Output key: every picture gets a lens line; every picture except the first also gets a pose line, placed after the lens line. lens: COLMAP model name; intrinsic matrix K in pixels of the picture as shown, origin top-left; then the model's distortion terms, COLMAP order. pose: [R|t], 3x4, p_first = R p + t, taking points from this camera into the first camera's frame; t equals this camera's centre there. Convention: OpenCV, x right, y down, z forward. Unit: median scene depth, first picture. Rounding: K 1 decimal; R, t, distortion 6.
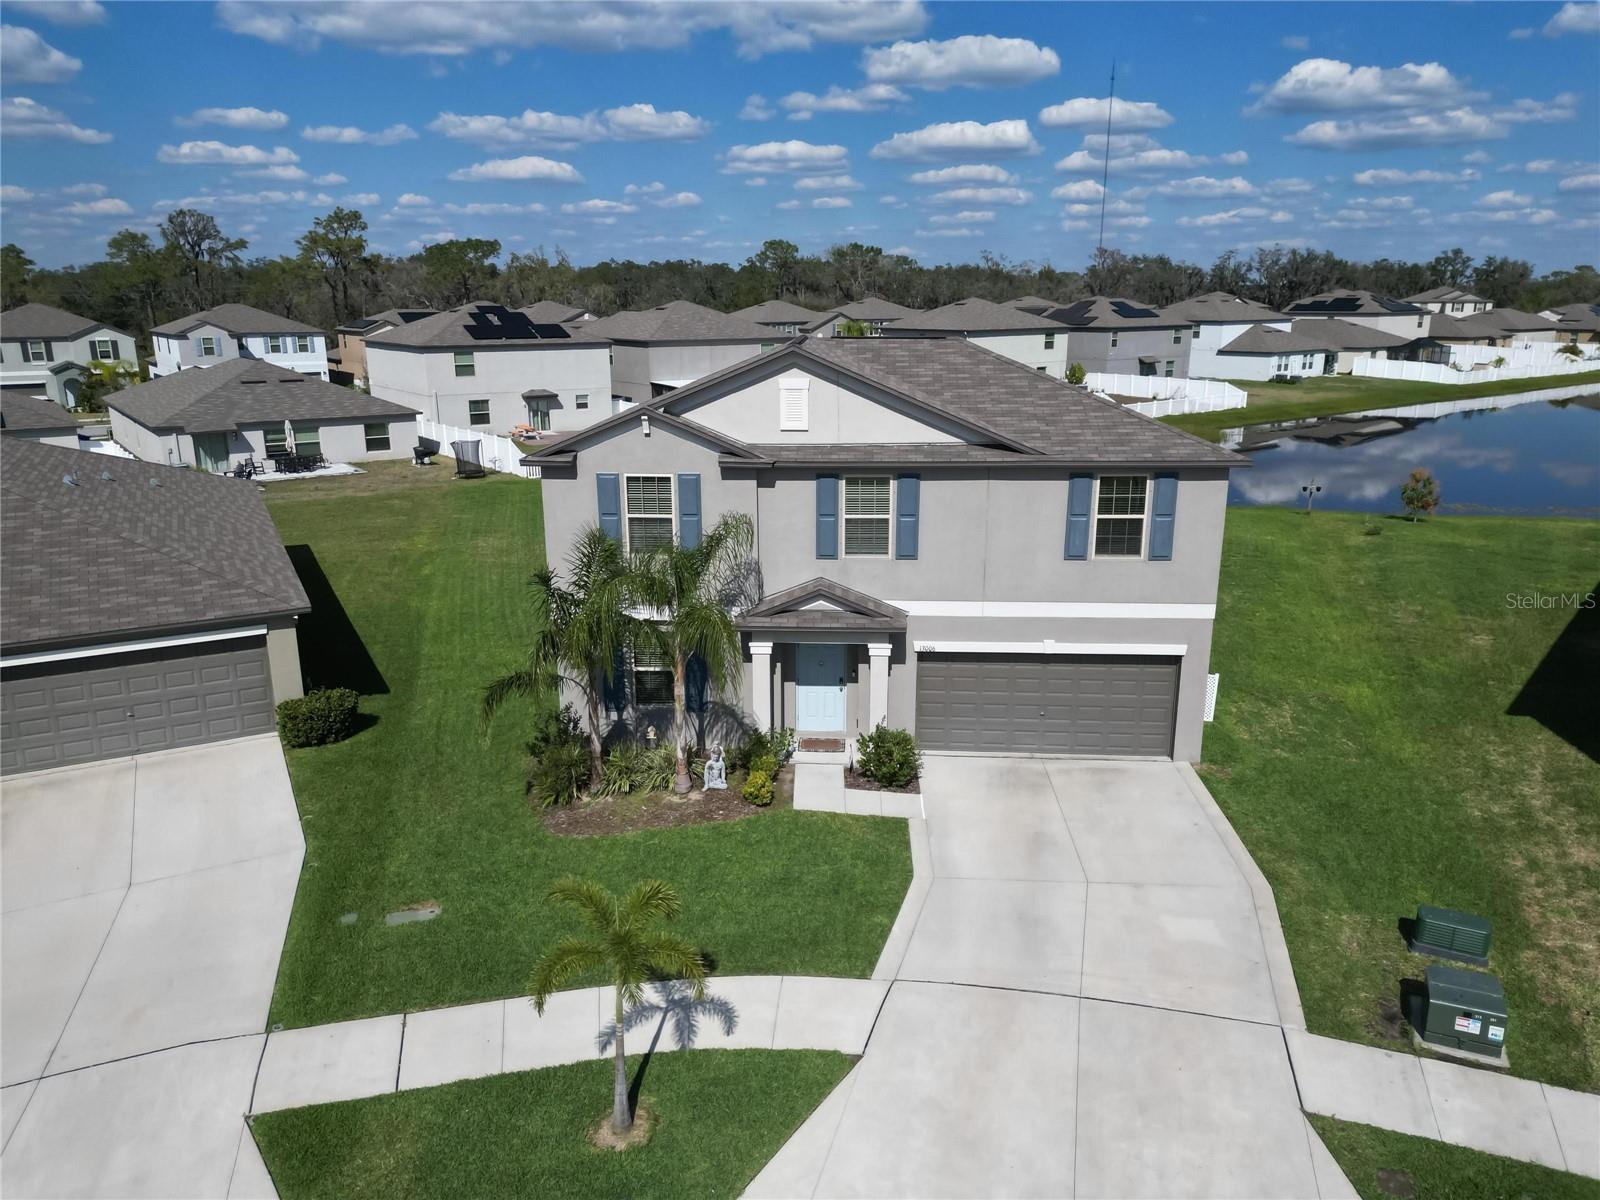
lens RADIAL K [[1118.2, 0, 800.0], [0, 1118.2, 600.0], [0, 0, 1]] dist [0.066483, -0.063546]
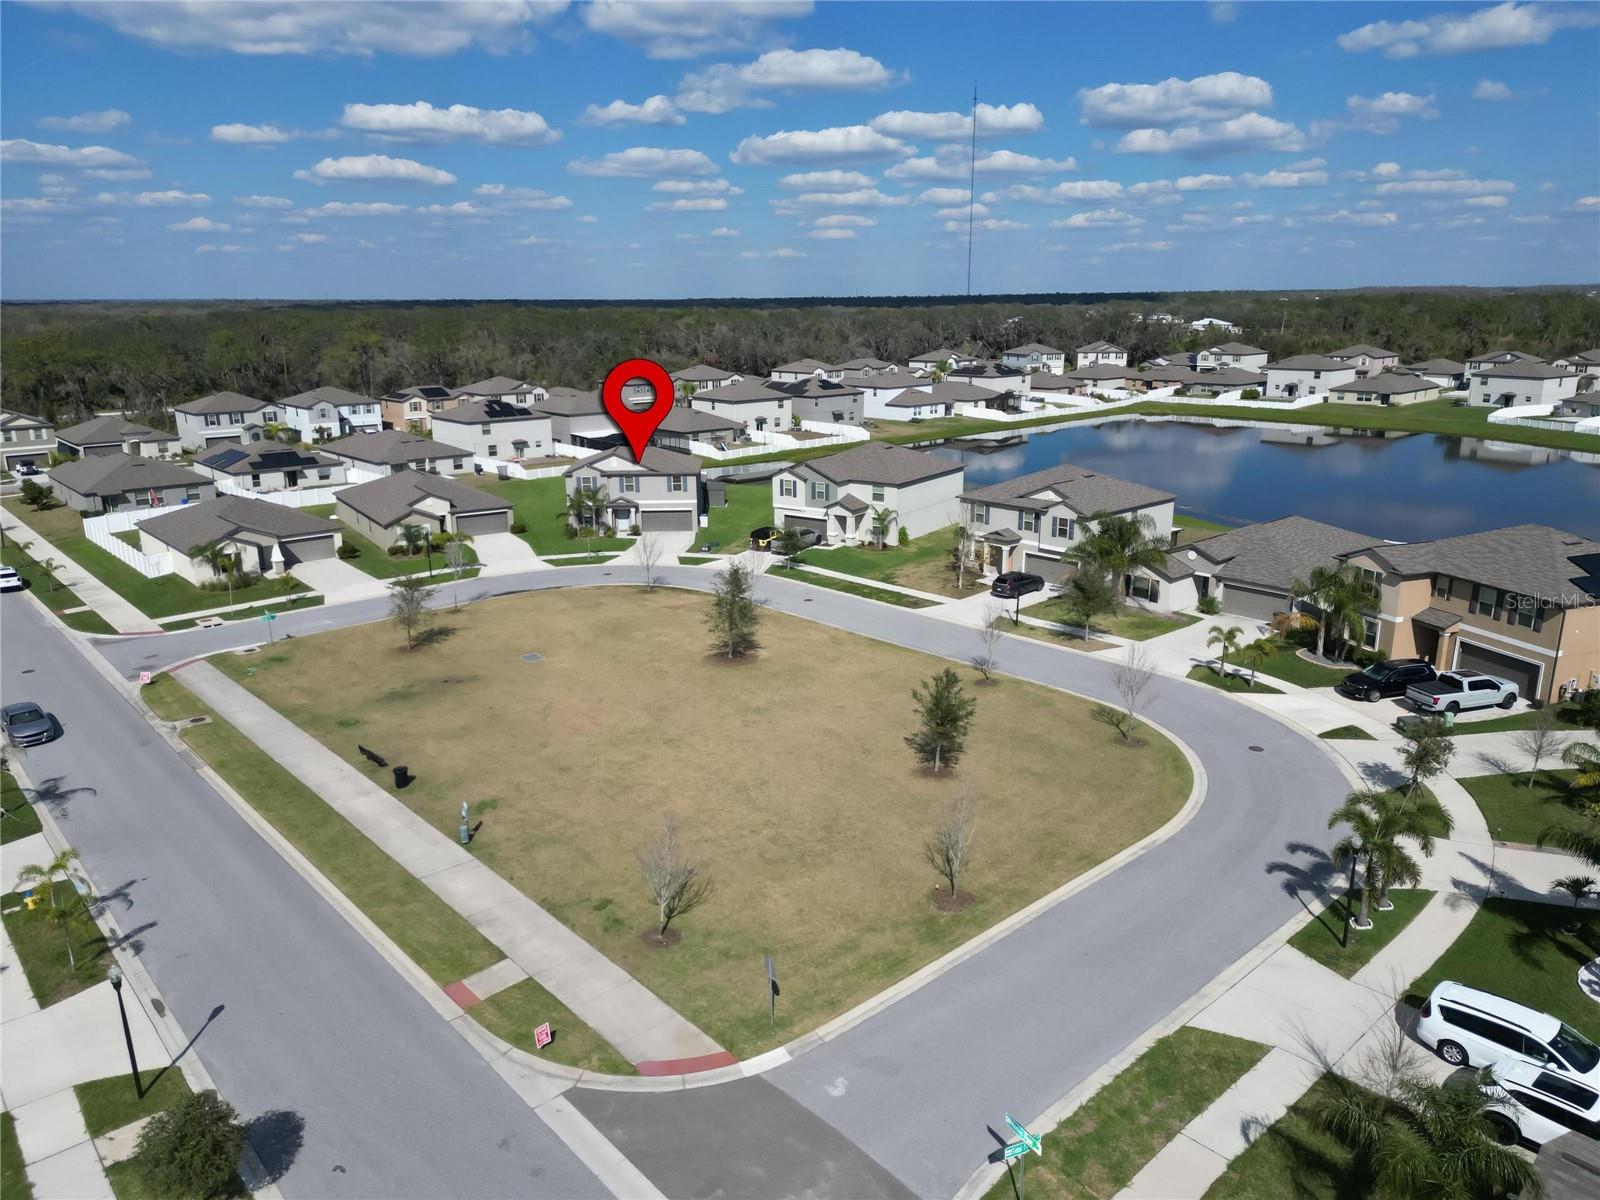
lens RADIAL K [[1115.3, 0, 800.0], [0, 1115.3, 600.0], [0, 0, 1]] dist [0.081211, -0.084854]
pose [[0.995545, -0.029235, 0.089638, 0.362601], [0.029322, 0.999570, 0.000343, 0.478056], [-0.089610, 0.002287, 0.995974, -4.187058]]
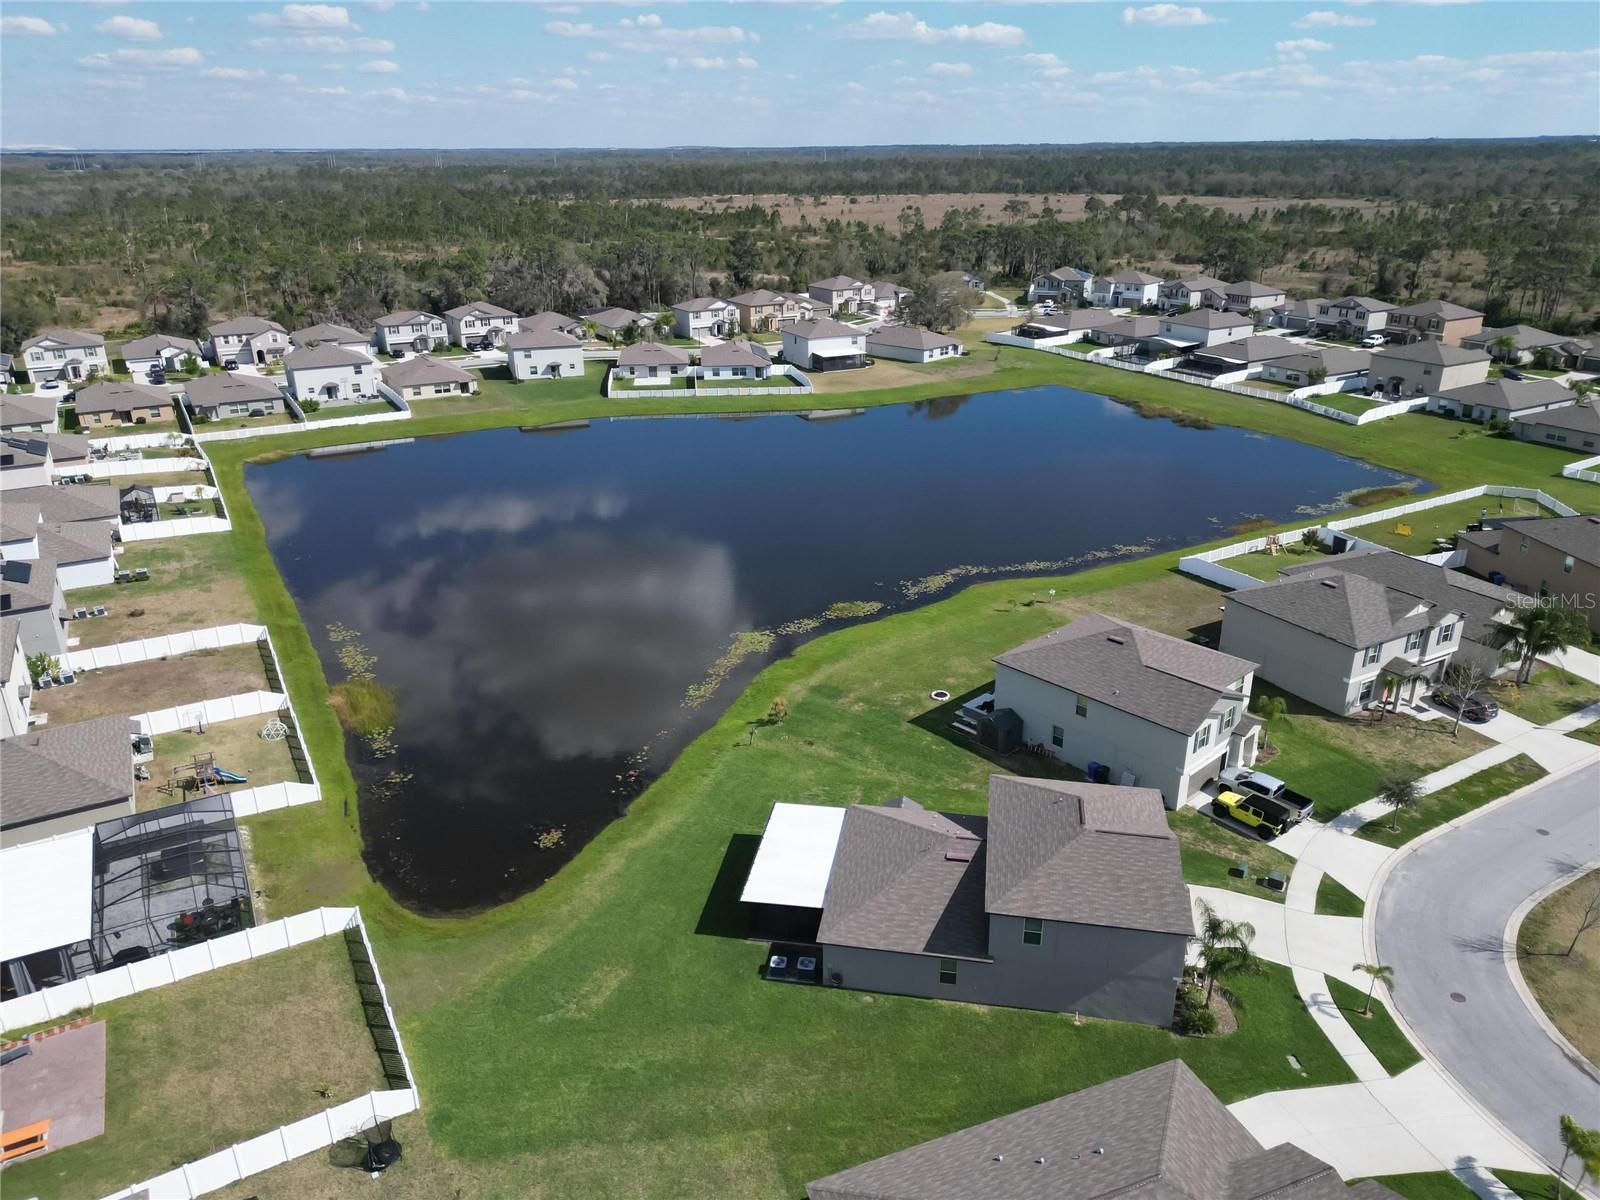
lens RADIAL K [[1115.3, 0, 800.0], [0, 1115.3, 600.0], [0, 0, 1]] dist [0.081211, -0.084854]
pose [[0.121399, -0.368206, 0.921784, -2.385693], [0.266887, 0.906563, 0.326977, -1.851351], [-0.956051, 0.206317, 0.208325, 1.127242]]
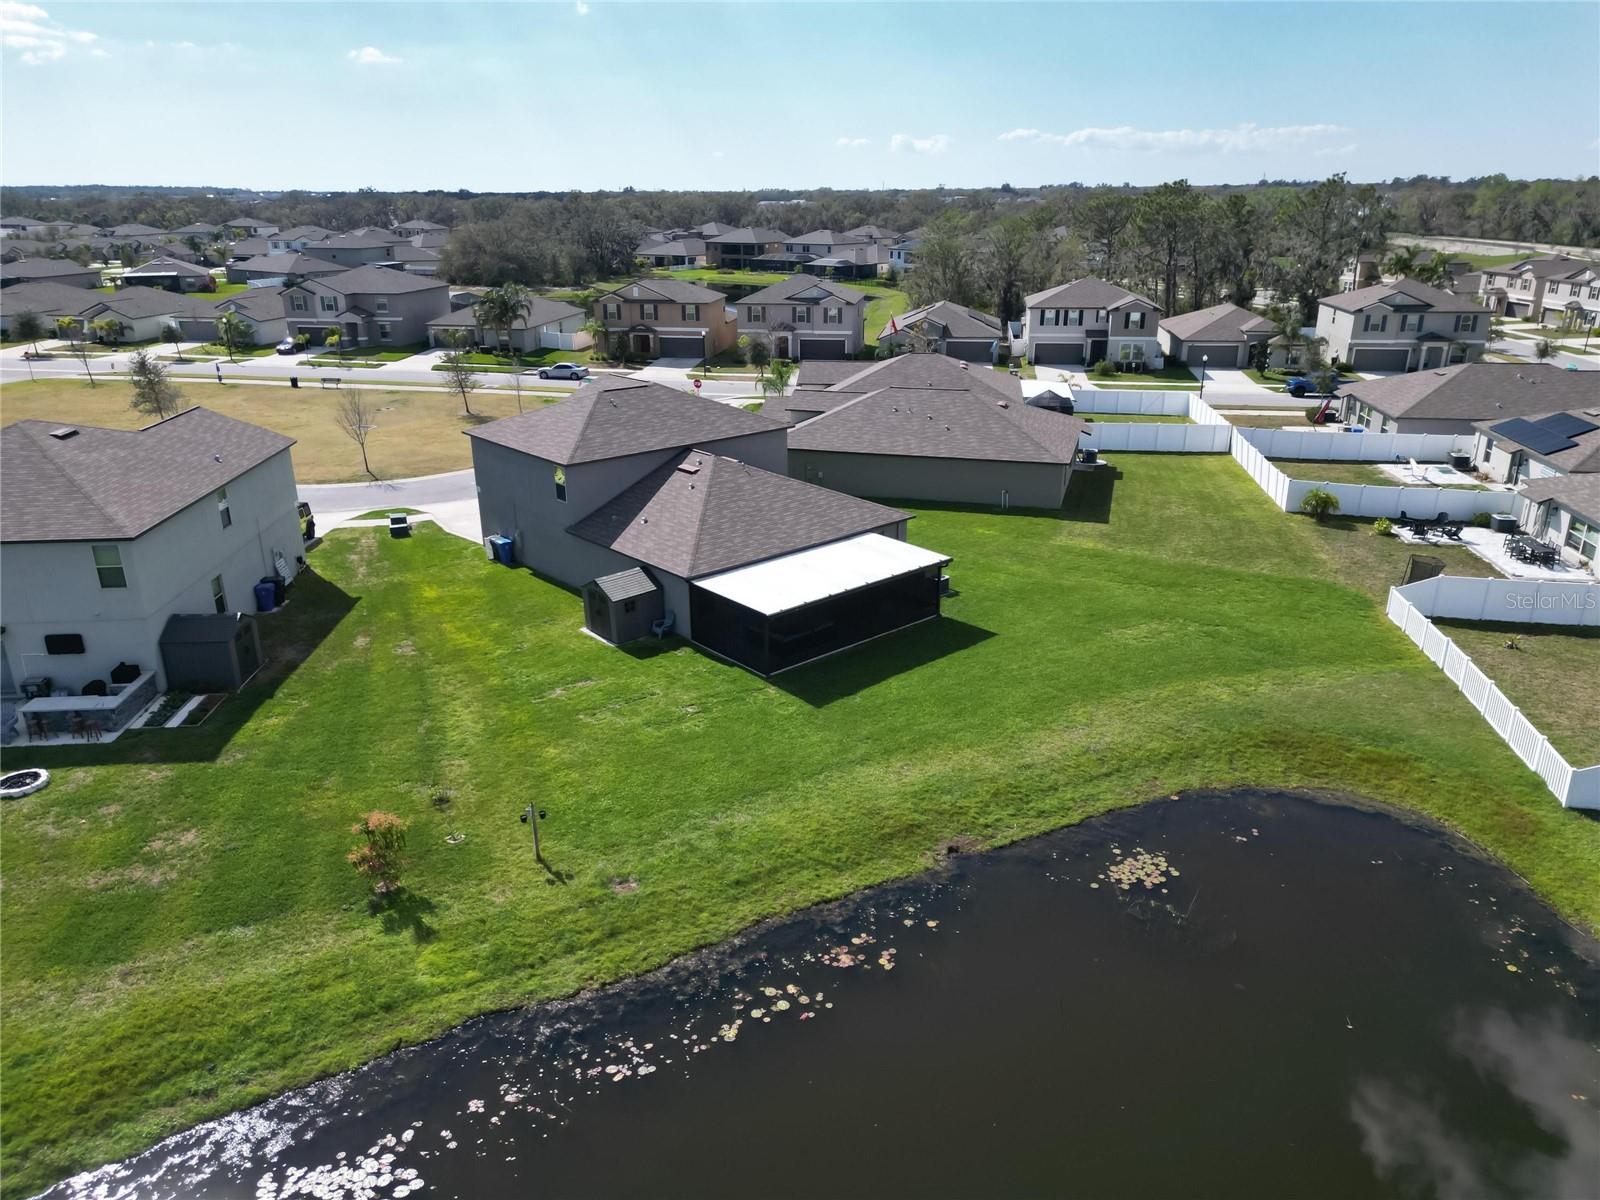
lens RADIAL K [[1118.2, 0, 800.0], [0, 1118.2, 600.0], [0, 0, 1]] dist [0.066483, -0.063546]
pose [[-0.704911, 0.245315, -0.665523, 1.620963], [-0.178578, 0.846682, 0.501238, -1.220244], [0.686447, 0.472176, -0.553028, 3.067237]]
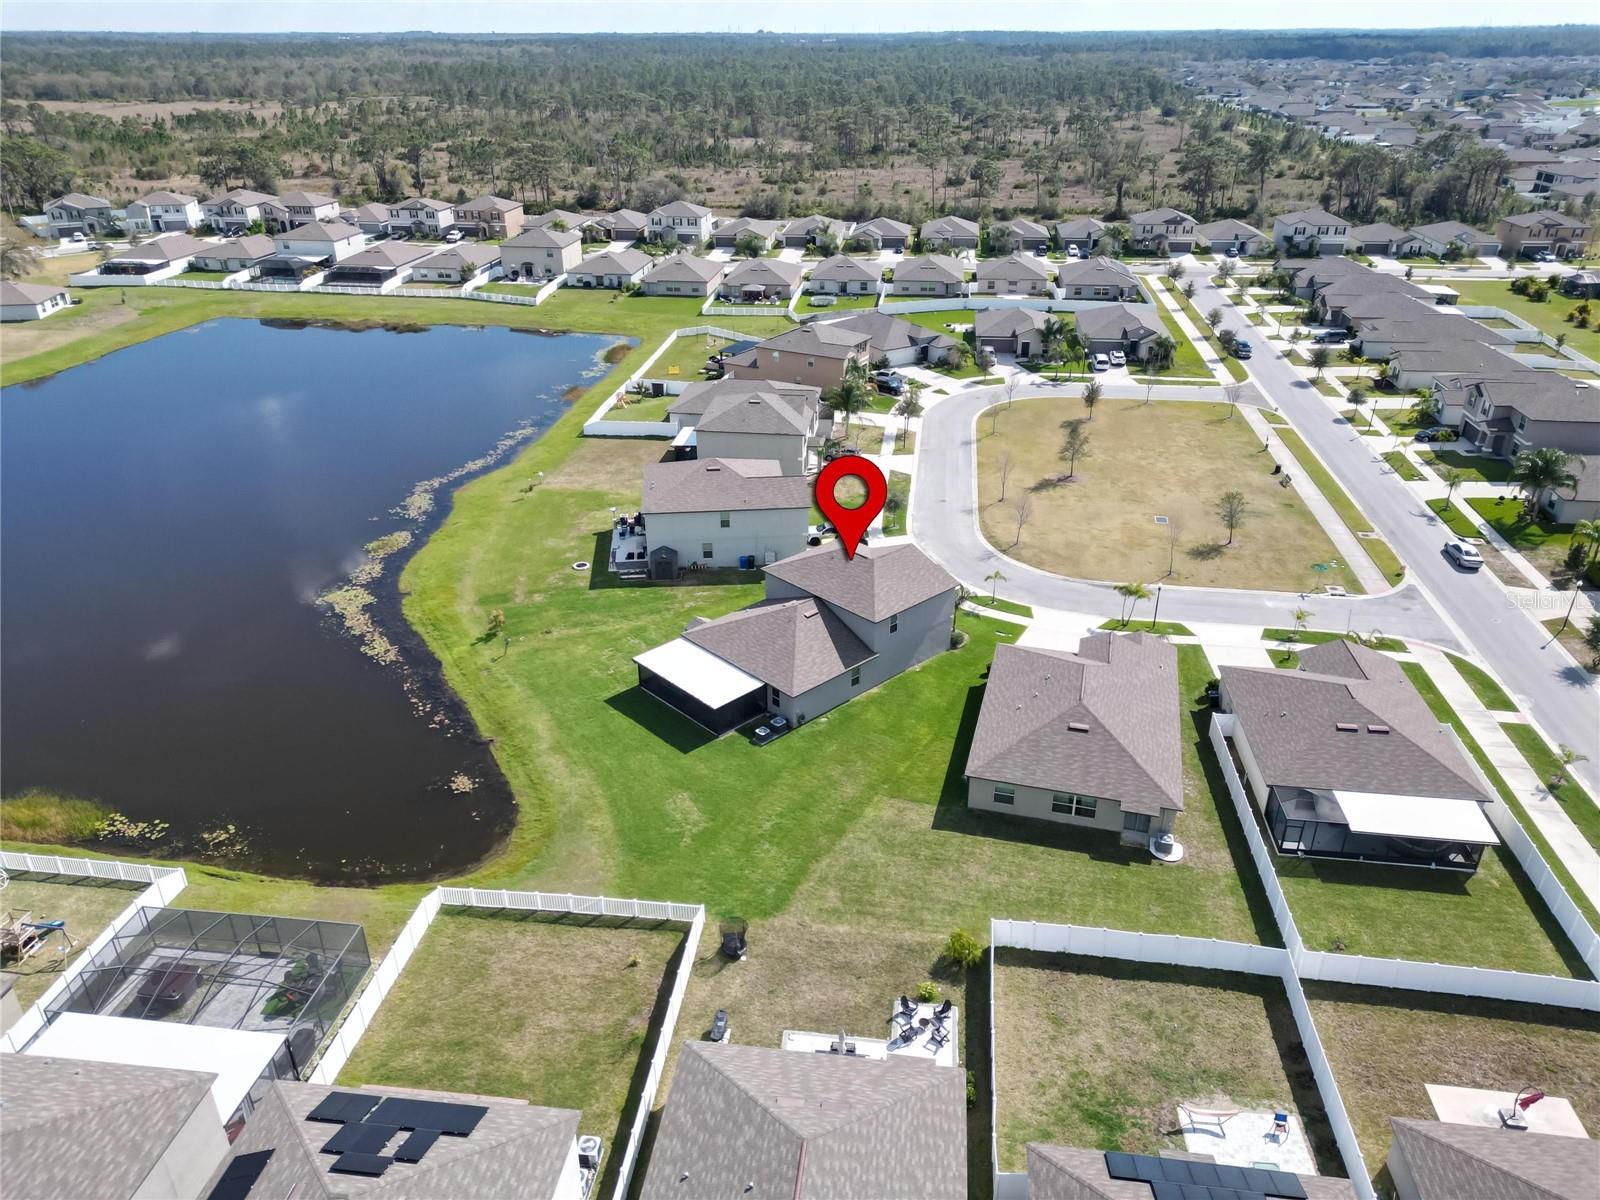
lens RADIAL K [[1115.3, 0, 800.0], [0, 1115.3, 600.0], [0, 0, 1]] dist [0.081211, -0.084854]
pose [[-0.722201, -0.306021, 0.620304, -2.416111], [0.185921, 0.777913, 0.600238, -2.692306], [-0.666228, 0.548820, -0.504913, 3.504650]]
